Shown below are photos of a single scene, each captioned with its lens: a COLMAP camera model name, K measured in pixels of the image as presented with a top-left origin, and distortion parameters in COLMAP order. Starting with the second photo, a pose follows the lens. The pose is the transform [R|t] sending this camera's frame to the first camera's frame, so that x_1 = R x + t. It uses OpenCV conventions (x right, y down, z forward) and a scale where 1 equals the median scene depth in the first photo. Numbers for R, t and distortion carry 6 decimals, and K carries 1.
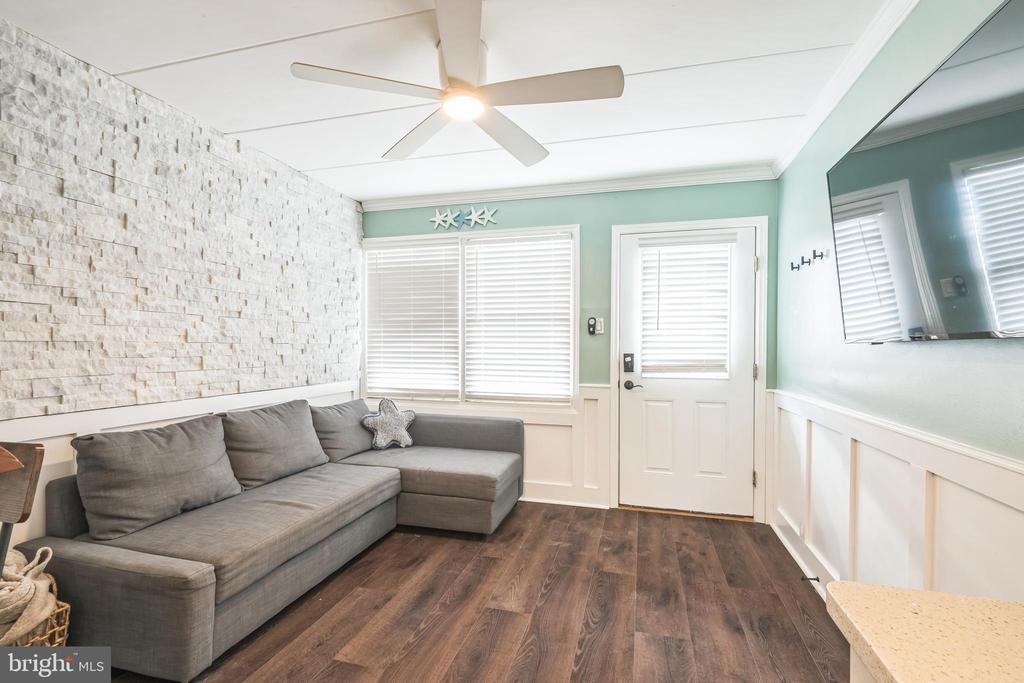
lens RADIAL K [[470.1, 0, 511.5], [0, 470.1, 348.5], [0, 0, 1]] dist [0.014982, -0.006432]
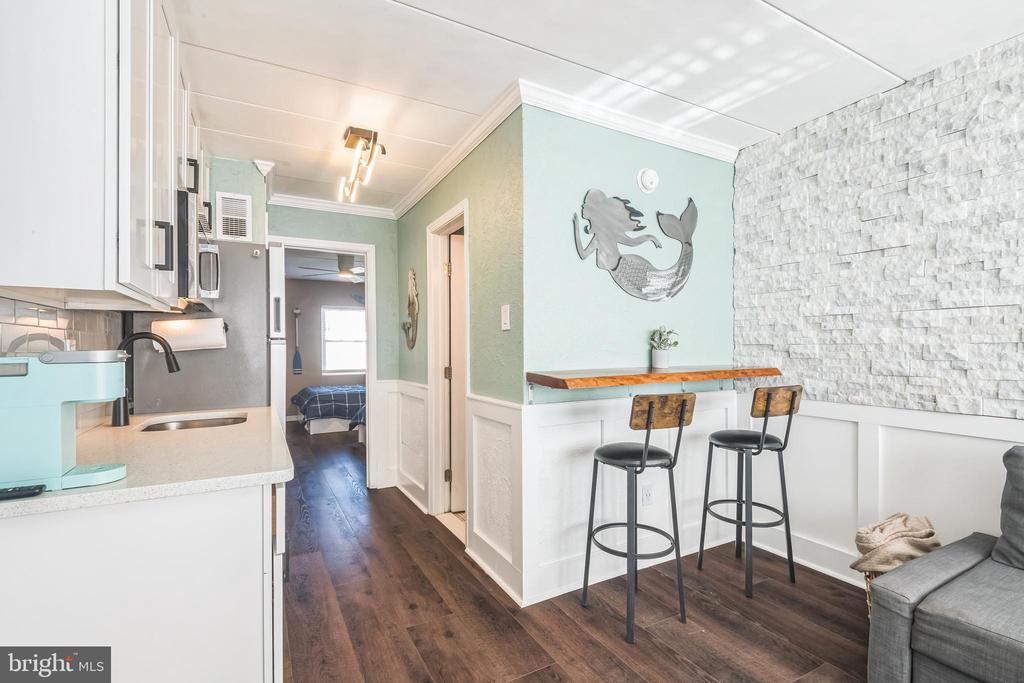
lens RADIAL K [[470.1, 0, 515.4], [0, 470.1, 348.4], [0, 0, 1]] dist [0.014982, -0.006432]
pose [[-0.711734, 0.000556, -0.702449, 0.267814], [-0.001253, 0.999997, 0.002062, -0.002602], [0.702448, 0.002348, -0.711731, 0.598171]]
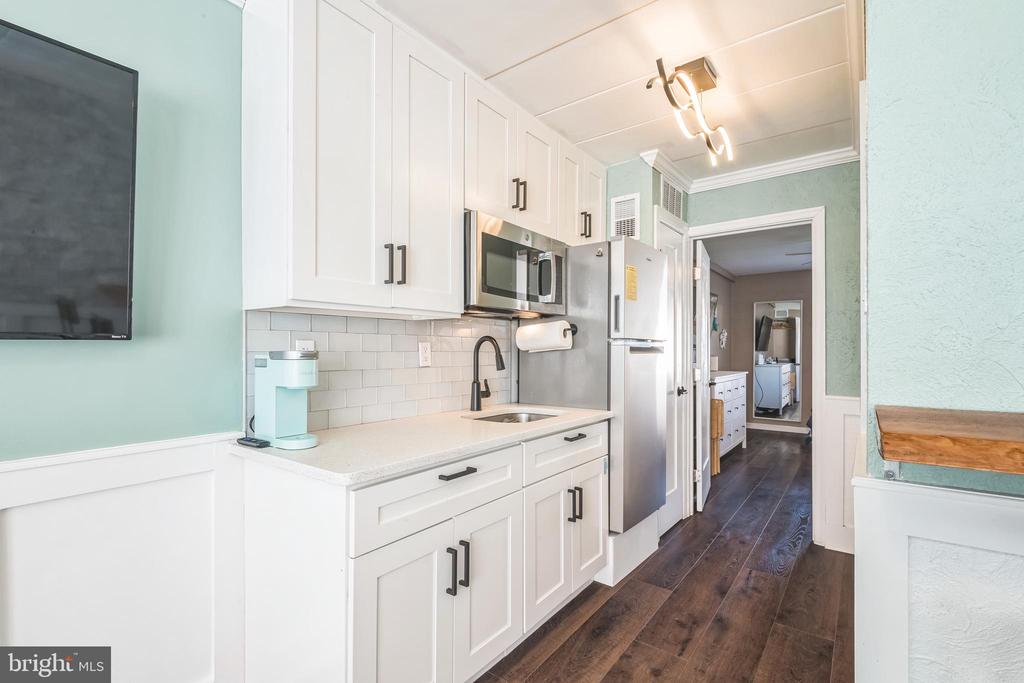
lens RADIAL K [[470.1, 0, 511.4], [0, 470.1, 348.7], [0, 0, 1]] dist [0.014982, -0.006432]
pose [[-0.930429, -0.003981, 0.366452, -0.137424], [-0.003085, 0.999991, 0.003032, -0.003859], [-0.366460, 0.001690, -0.930432, 0.493648]]
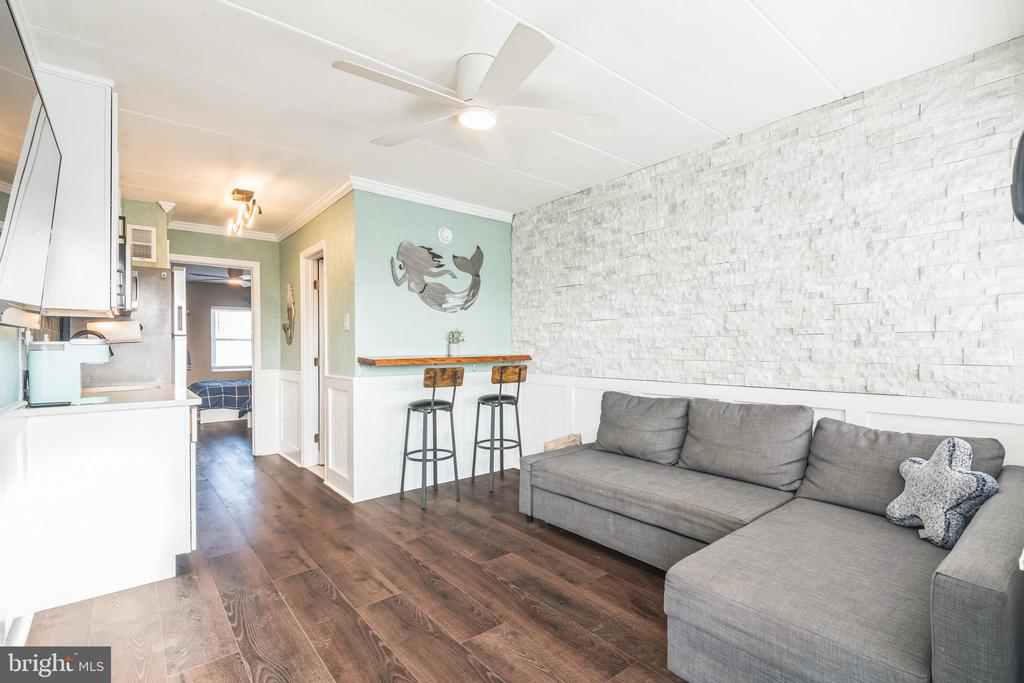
lens RADIAL K [[470.1, 0, 512.4], [0, 470.1, 350.3], [0, 0, 1]] dist [0.014982, -0.006432]
pose [[-0.573815, -0.000021, -0.818985, 0.470830], [-0.001917, 0.999997, 0.001317, 0.016857], [0.818983, 0.002325, -0.573813, 1.061475]]
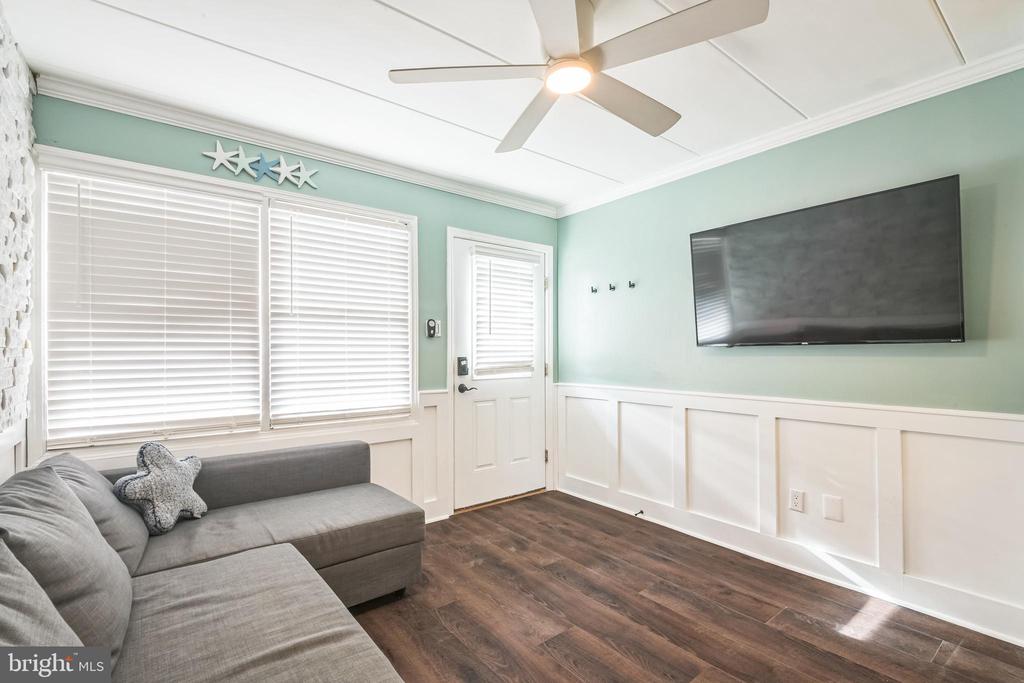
lens RADIAL K [[470.1, 0, 513.1], [0, 470.1, 348.3], [0, 0, 1]] dist [0.014982, -0.006432]
pose [[0.589452, -0.001682, 0.807802, -0.550609], [0.008478, 0.999956, -0.004104, -0.002811], [-0.807759, 0.009267, 0.589440, 0.353899]]
